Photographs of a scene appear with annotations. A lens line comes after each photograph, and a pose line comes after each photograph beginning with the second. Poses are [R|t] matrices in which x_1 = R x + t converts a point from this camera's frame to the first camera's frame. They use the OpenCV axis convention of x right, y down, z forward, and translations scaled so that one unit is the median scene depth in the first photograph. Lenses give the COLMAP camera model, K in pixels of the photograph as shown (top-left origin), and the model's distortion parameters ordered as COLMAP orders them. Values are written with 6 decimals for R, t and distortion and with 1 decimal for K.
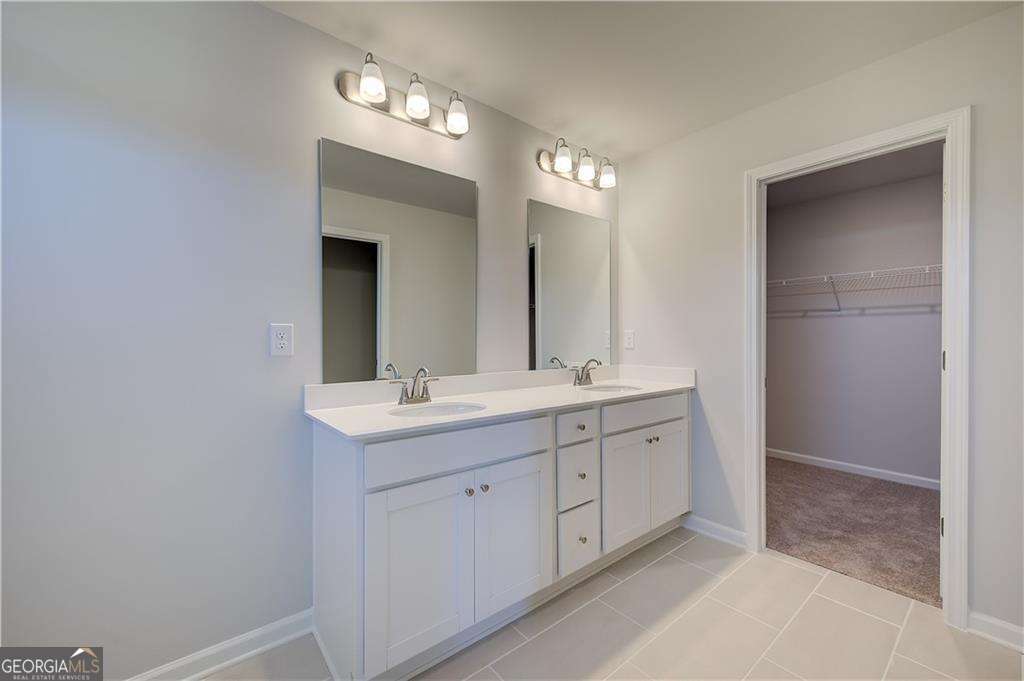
lens RADIAL K [[408.2, 0, 512.0], [0, 408.2, 340.5], [0, 0, 1]] dist [0.003695, -0.000201]
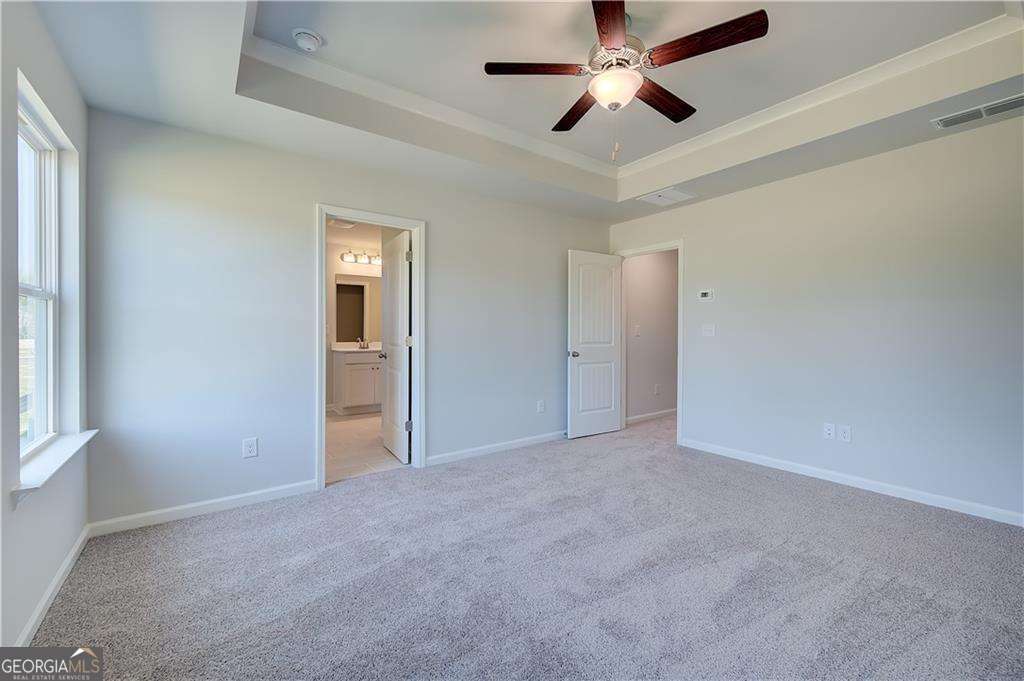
lens RADIAL K [[408.2, 0, 512.0], [0, 408.2, 340.5], [0, 0, 1]] dist [0.003695, -0.000201]
pose [[0.999593, 0.012274, -0.025759, 0.926083], [-0.011748, 0.999722, 0.020457, 0.005387], [0.026003, -0.020146, 0.999459, -2.020592]]
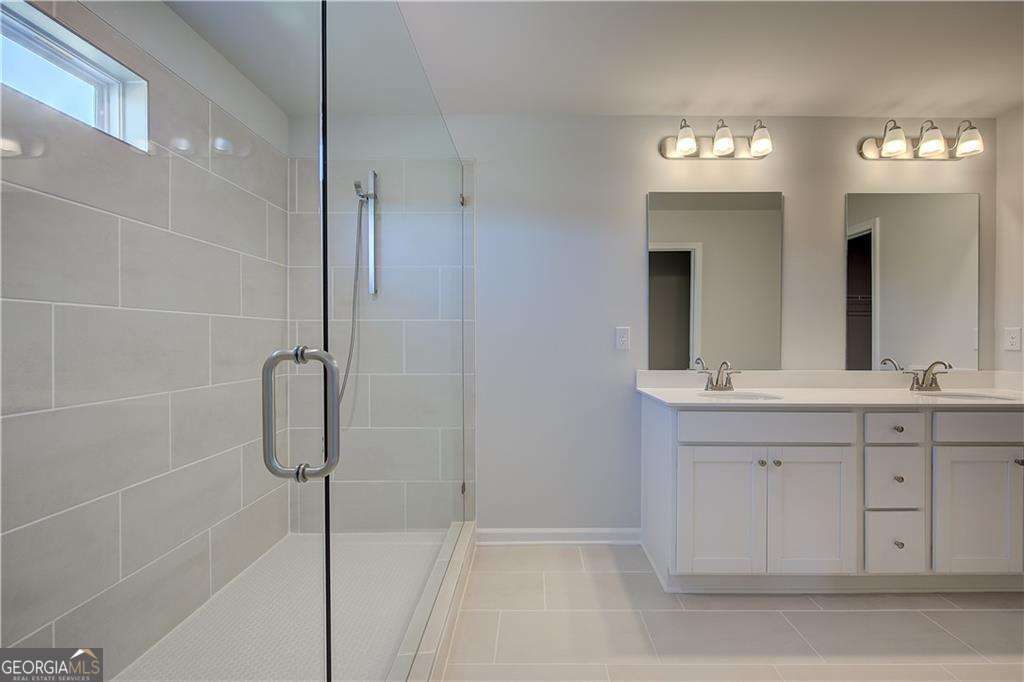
lens RADIAL K [[460.6, 0, 525.8], [0, 460.6, 343.0], [0, 0, 1]] dist [-0.002058, 0.000003]
pose [[0.785110, 0.009440, -0.619285, 0.138231], [-0.004081, 0.999941, 0.010069, 0.000446], [0.619343, -0.005378, 0.785102, -0.377339]]
